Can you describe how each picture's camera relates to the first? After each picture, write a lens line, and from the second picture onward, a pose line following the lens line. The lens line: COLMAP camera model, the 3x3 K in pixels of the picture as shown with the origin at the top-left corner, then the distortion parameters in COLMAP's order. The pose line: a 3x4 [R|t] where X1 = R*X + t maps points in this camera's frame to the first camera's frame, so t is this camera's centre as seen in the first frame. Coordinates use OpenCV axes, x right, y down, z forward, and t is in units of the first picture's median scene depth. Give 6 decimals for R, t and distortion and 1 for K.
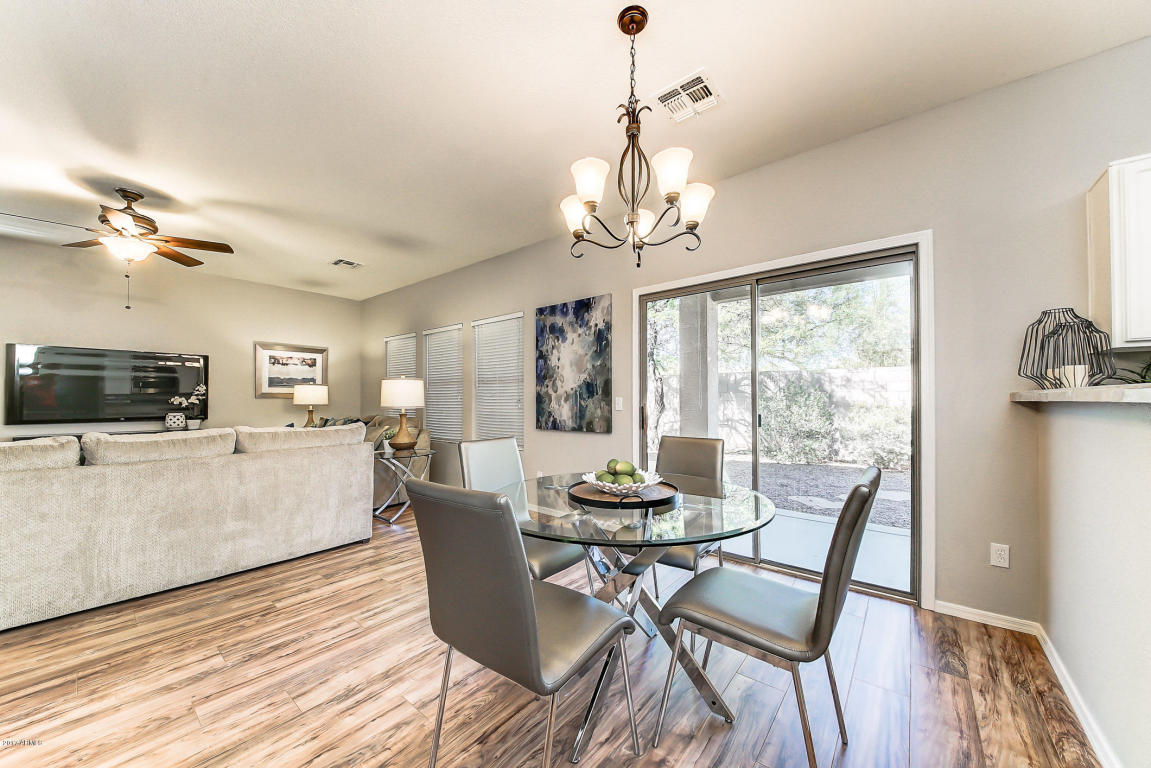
lens RADIAL K [[409.3, 0, 560.0], [0, 409.3, 393.4], [0, 0, 1]] dist [0.007930, -0.004280]
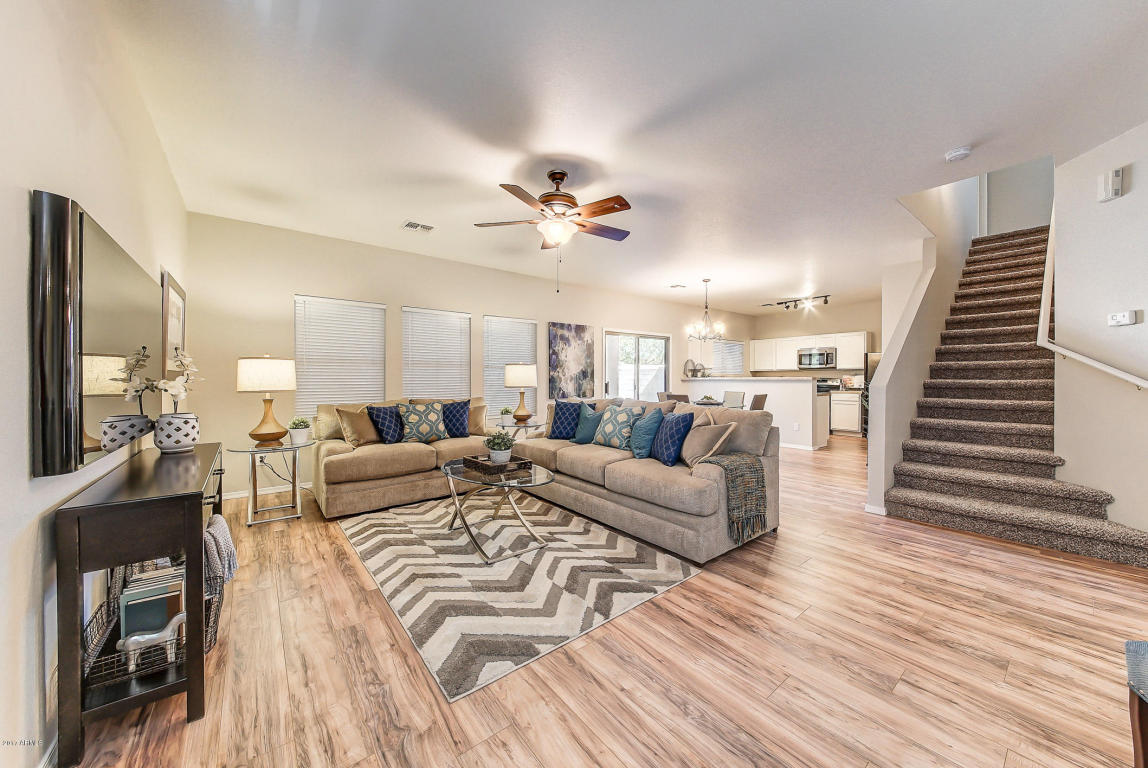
lens RADIAL K [[408.2, 0, 598.8], [0, 408.2, 389.2], [0, 0, 1]] dist [0.007930, -0.004280]
pose [[0.165820, -0.023918, 0.985866, -1.664238], [-0.005040, 0.999672, 0.025101, 0.008633], [-0.986143, -0.009131, 0.165645, 0.599428]]
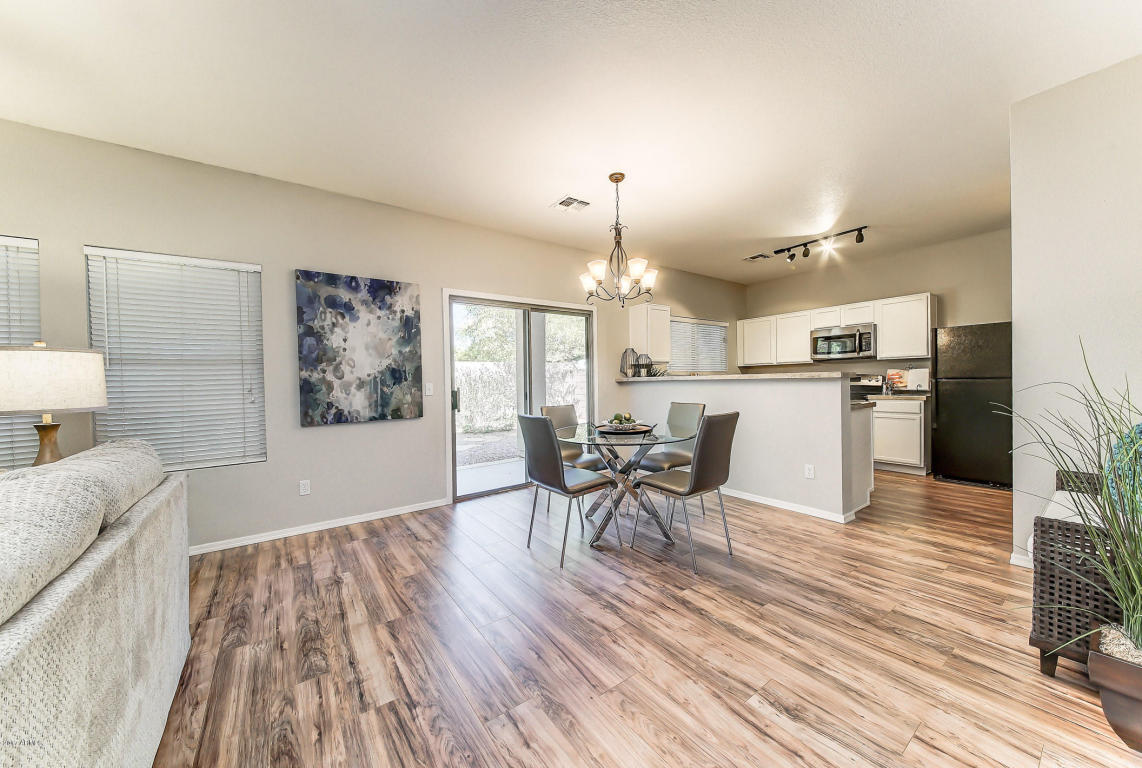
lens RADIAL K [[406.1, 0, 584.9], [0, 406.1, 388.9], [0, 0, 1]] dist [0.007930, -0.004280]
pose [[0.216359, -0.021917, 0.976068, -0.738798], [0.012460, 0.999729, 0.019687, 0.007922], [-0.976234, 0.007902, 0.216574, 0.333436]]
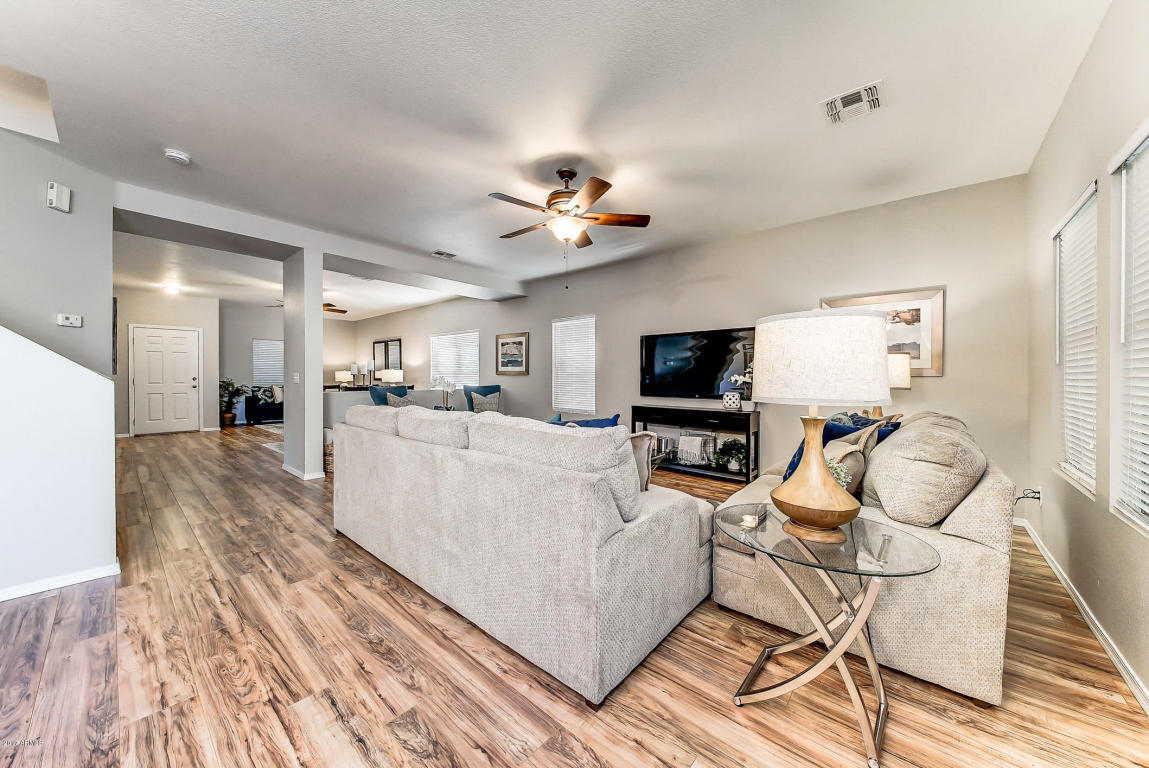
lens RADIAL K [[408.6, 0, 583.5], [0, 408.6, 372.1], [0, 0, 1]] dist [0.007930, -0.004280]
pose [[-0.001350, -0.007540, -0.999971, -0.035878], [0.002322, 0.999969, -0.007544, 0.011575], [0.999996, -0.002332, -0.001333, 0.858257]]
